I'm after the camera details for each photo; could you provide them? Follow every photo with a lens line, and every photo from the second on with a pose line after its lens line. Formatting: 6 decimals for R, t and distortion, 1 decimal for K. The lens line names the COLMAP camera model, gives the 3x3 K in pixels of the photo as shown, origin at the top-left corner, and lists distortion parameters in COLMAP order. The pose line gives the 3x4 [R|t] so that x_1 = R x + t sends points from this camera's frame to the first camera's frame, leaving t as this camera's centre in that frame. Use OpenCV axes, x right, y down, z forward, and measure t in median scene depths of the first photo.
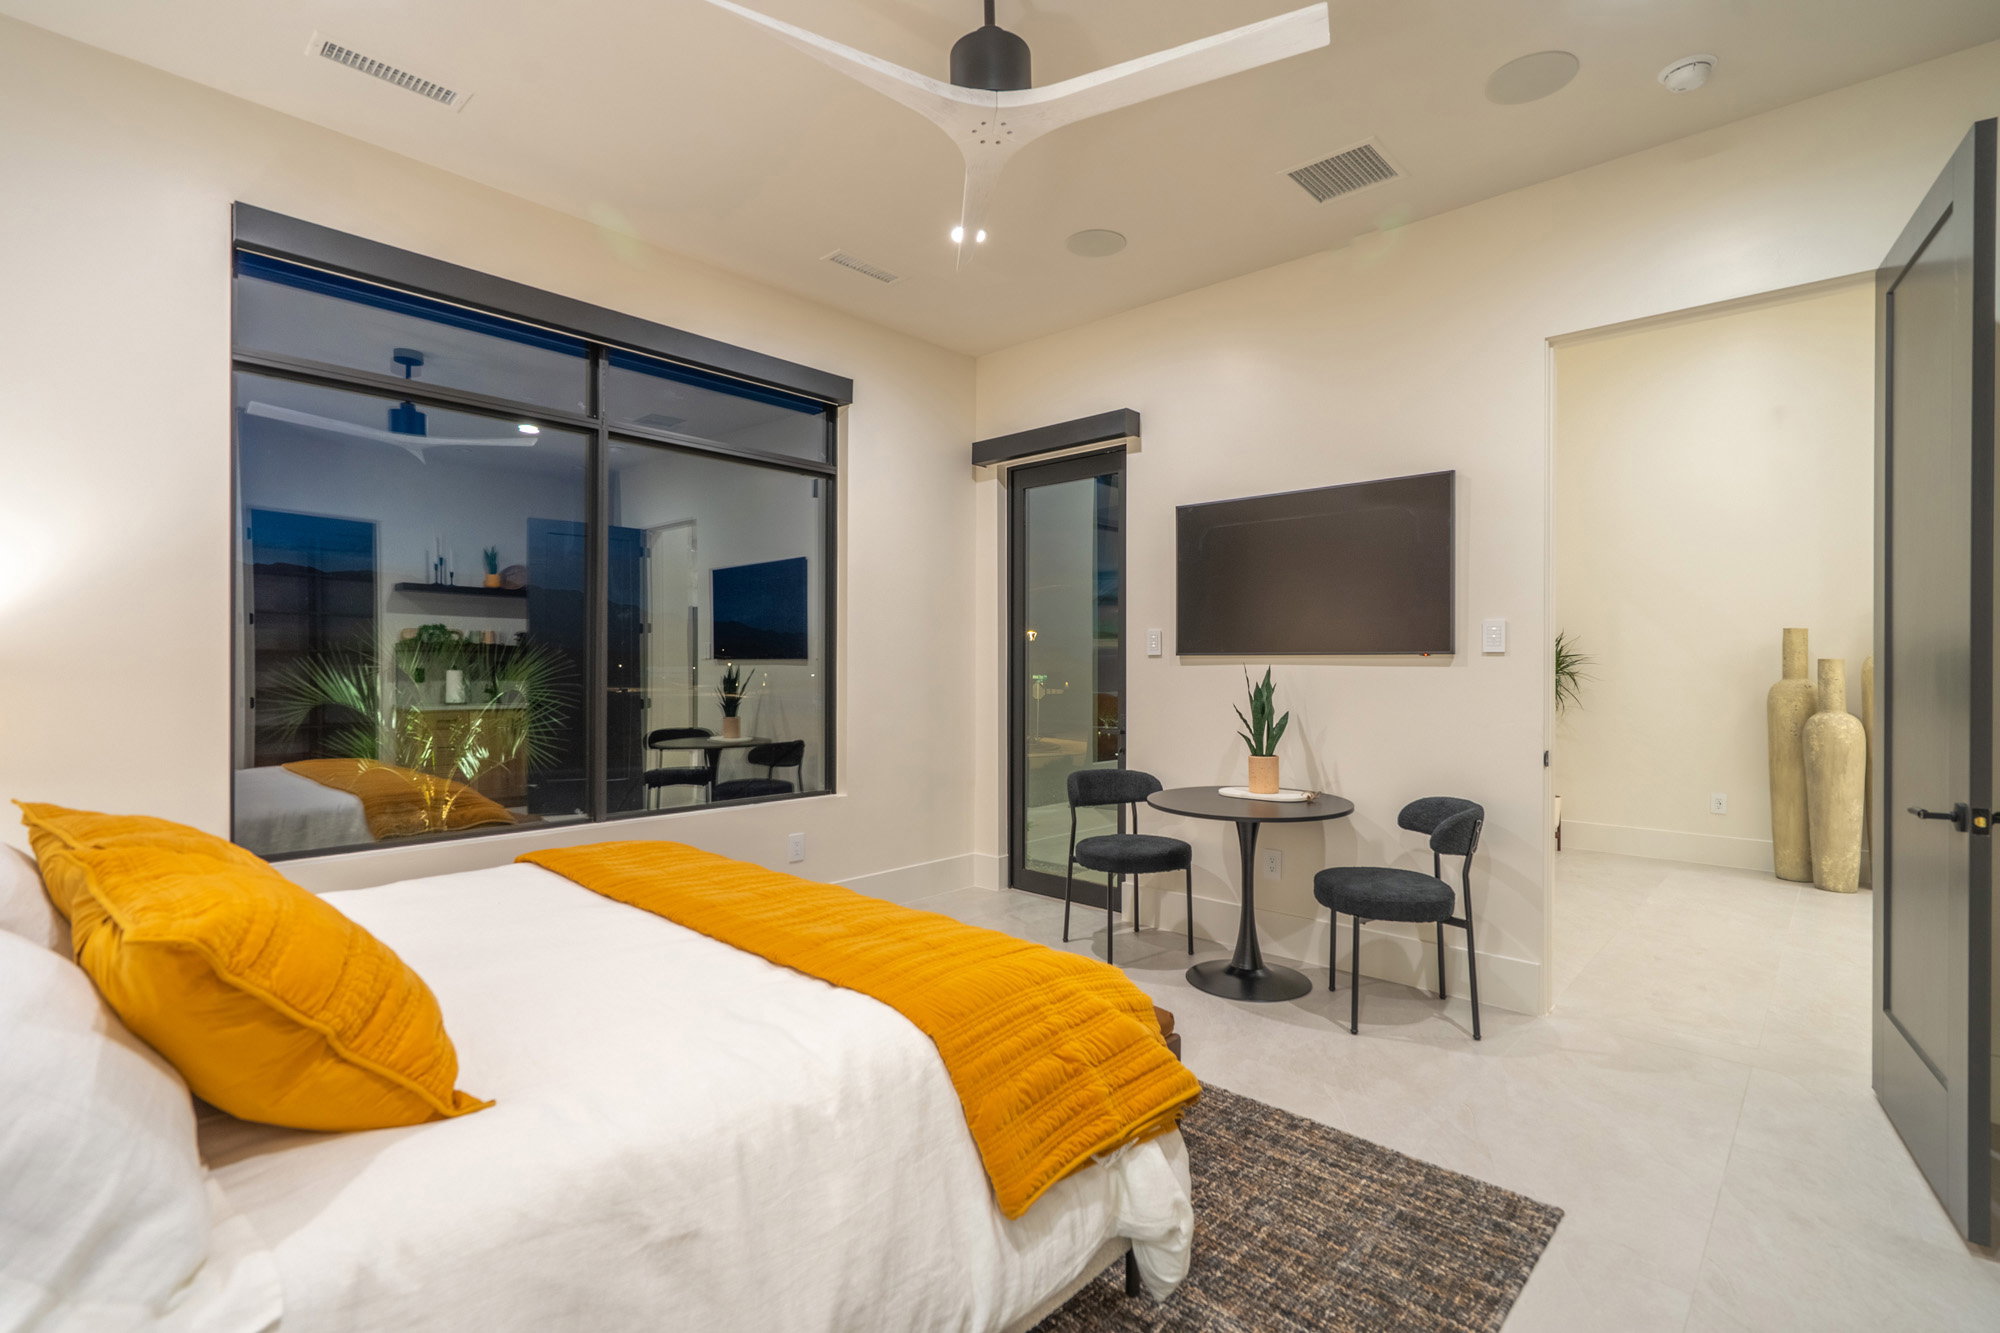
lens RADIAL K [[924.4, 0, 1000.0], [0, 924.4, 666.5], [0, 0, 1]] dist [-0.000571, 0.000026]
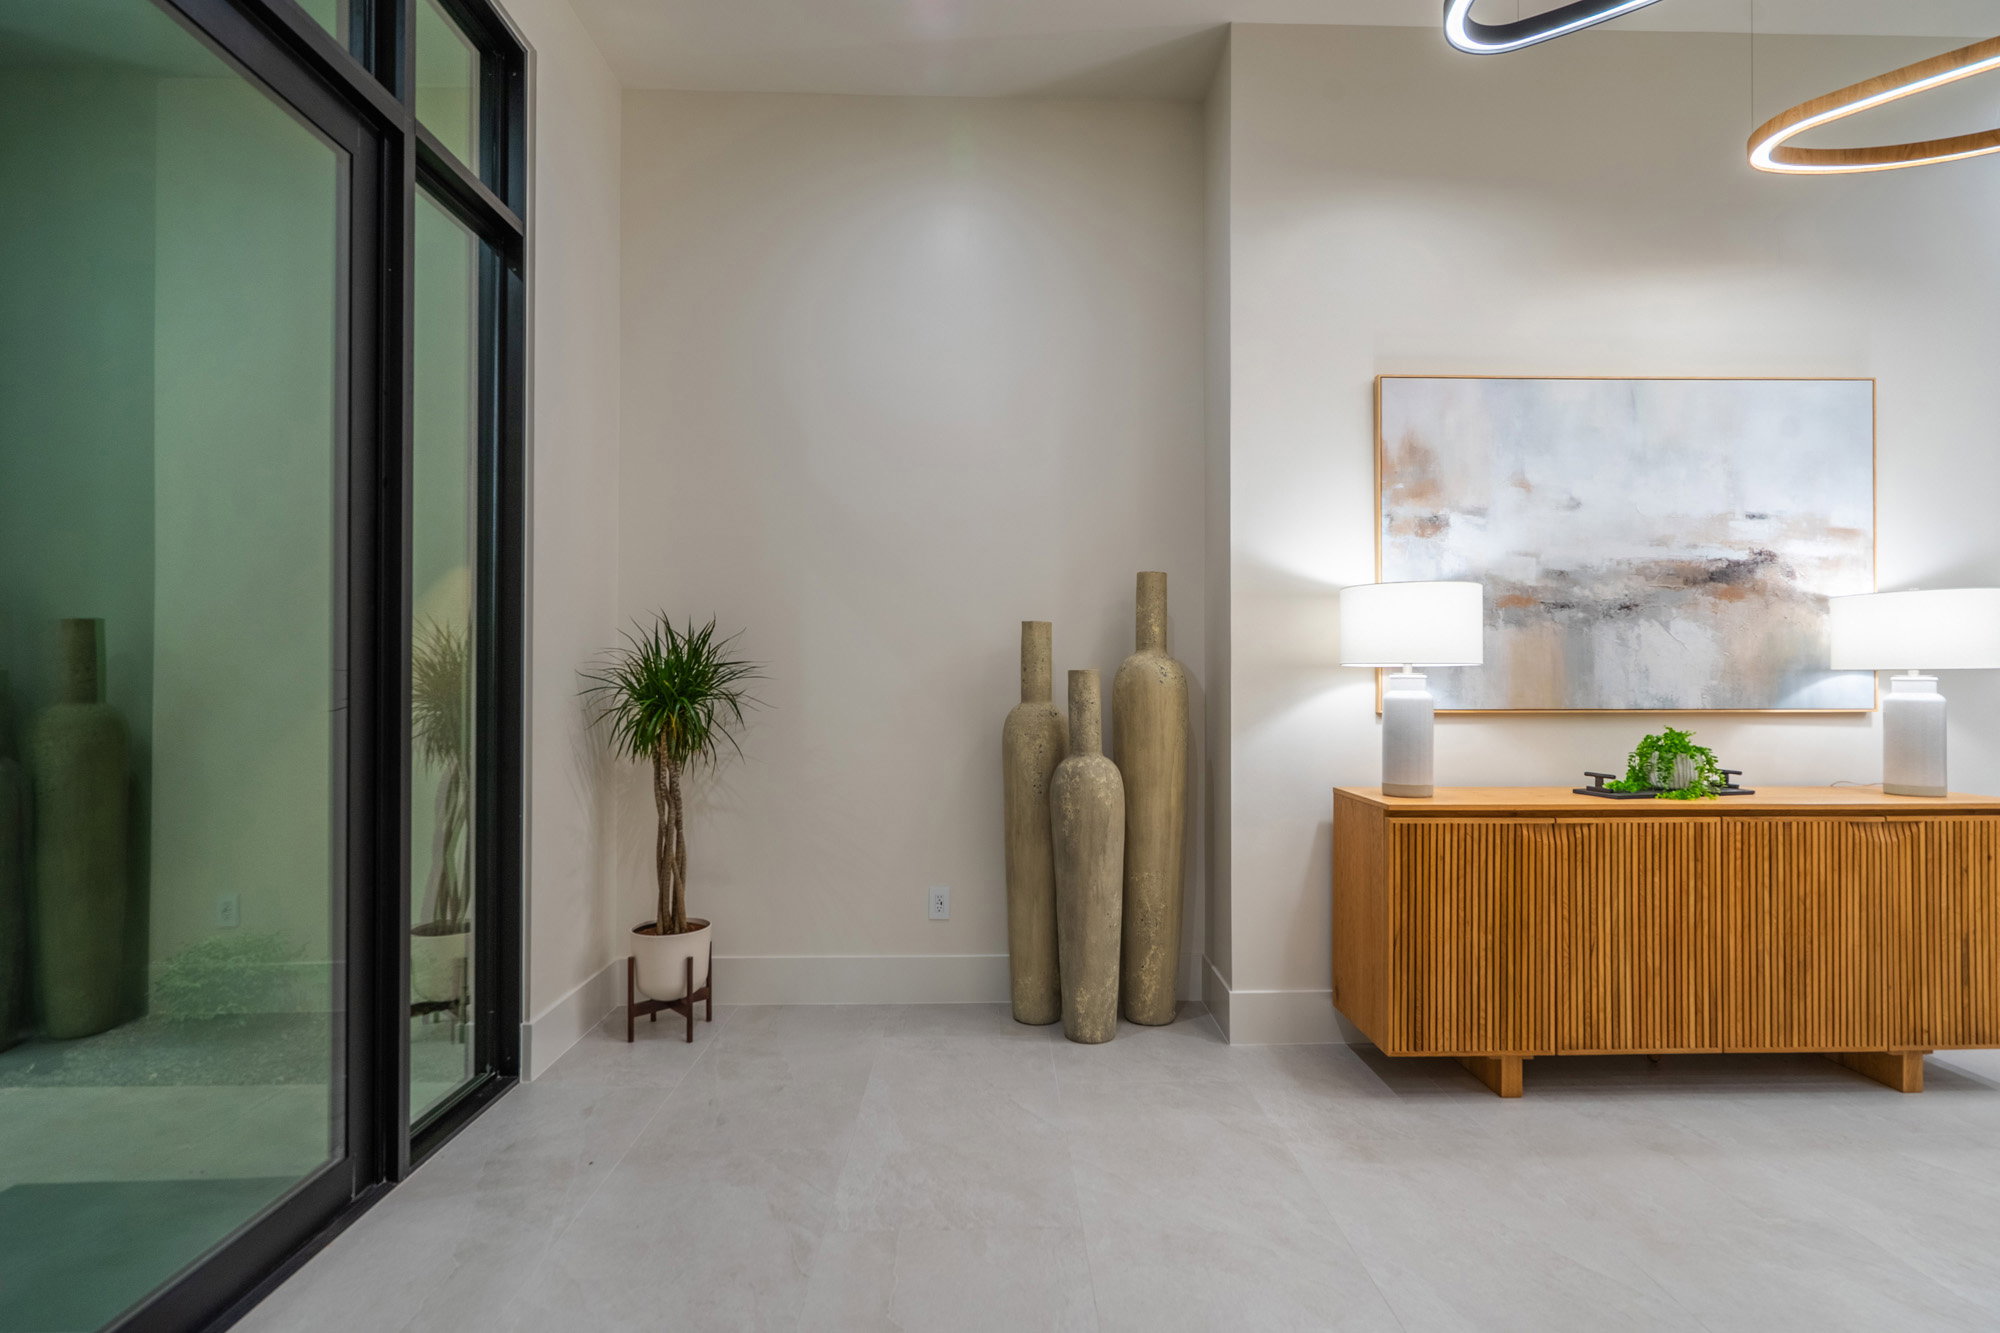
lens RADIAL K [[918.1, 0, 1009.0], [0, 918.1, 694.8], [0, 0, 1]] dist [0.001742, 0.000331]
pose [[0.717771, -0.008897, 0.696222, 0.418771], [0.000723, 0.999927, 0.012033, 0.001006], [-0.696278, -0.008133, 0.717726, 0.575017]]
